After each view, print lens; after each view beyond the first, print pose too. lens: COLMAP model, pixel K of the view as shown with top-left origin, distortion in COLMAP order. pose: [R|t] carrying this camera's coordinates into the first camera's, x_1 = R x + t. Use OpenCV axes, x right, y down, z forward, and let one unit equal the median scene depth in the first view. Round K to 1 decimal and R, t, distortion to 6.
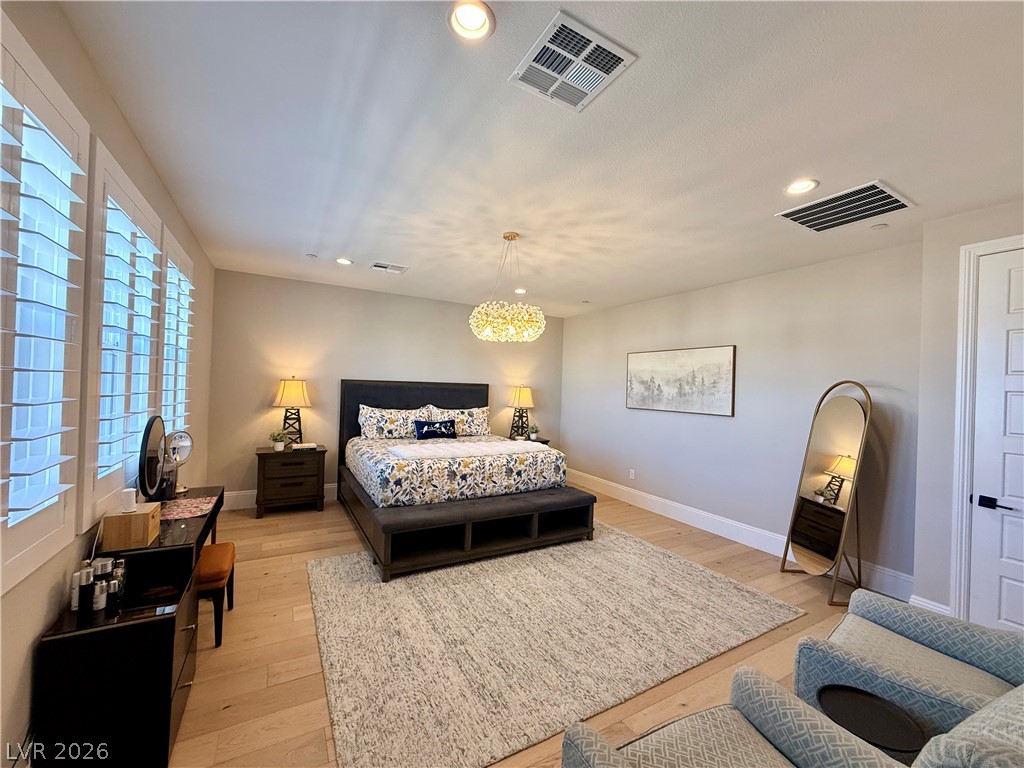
lens RADIAL K [[411.3, 0, 512.5], [0, 411.3, 384.3], [0, 0, 1]] dist [0.008320, -0.000121]
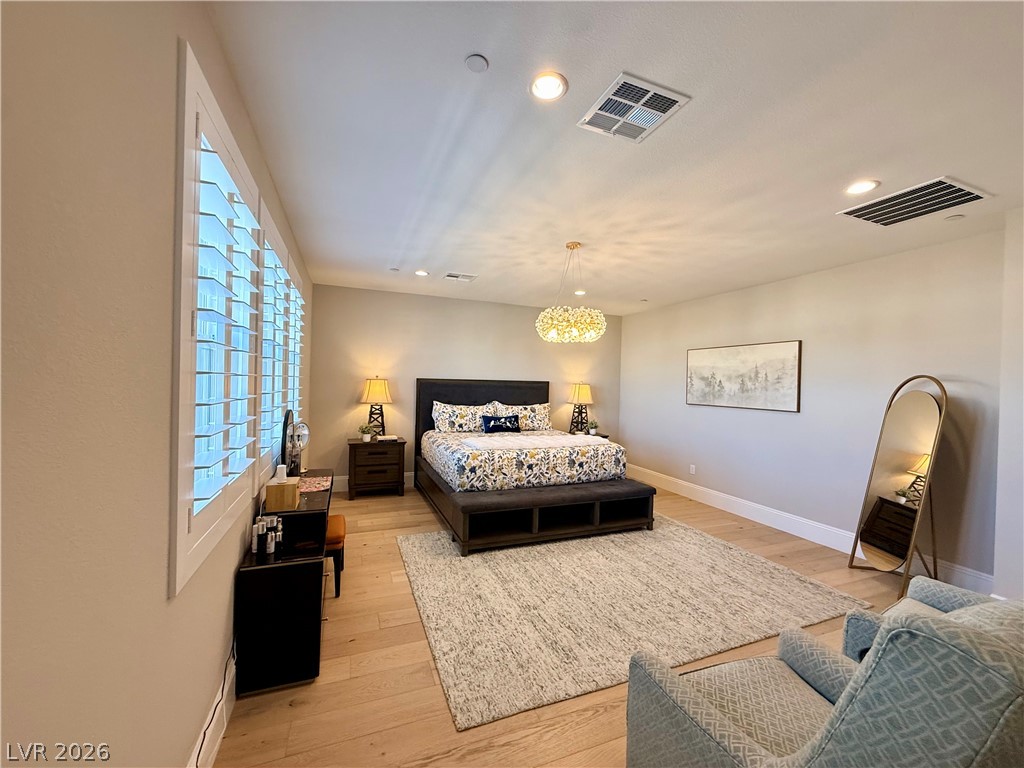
lens RADIAL K [[411.3, 0, 513.8], [0, 411.3, 384.8], [0, 0, 1]] dist [0.008320, -0.000121]
pose [[0.991440, -0.007169, -0.130368, -0.021022], [0.008240, 0.999937, 0.007675, -0.001384], [0.130305, -0.008683, 0.991436, -0.105601]]
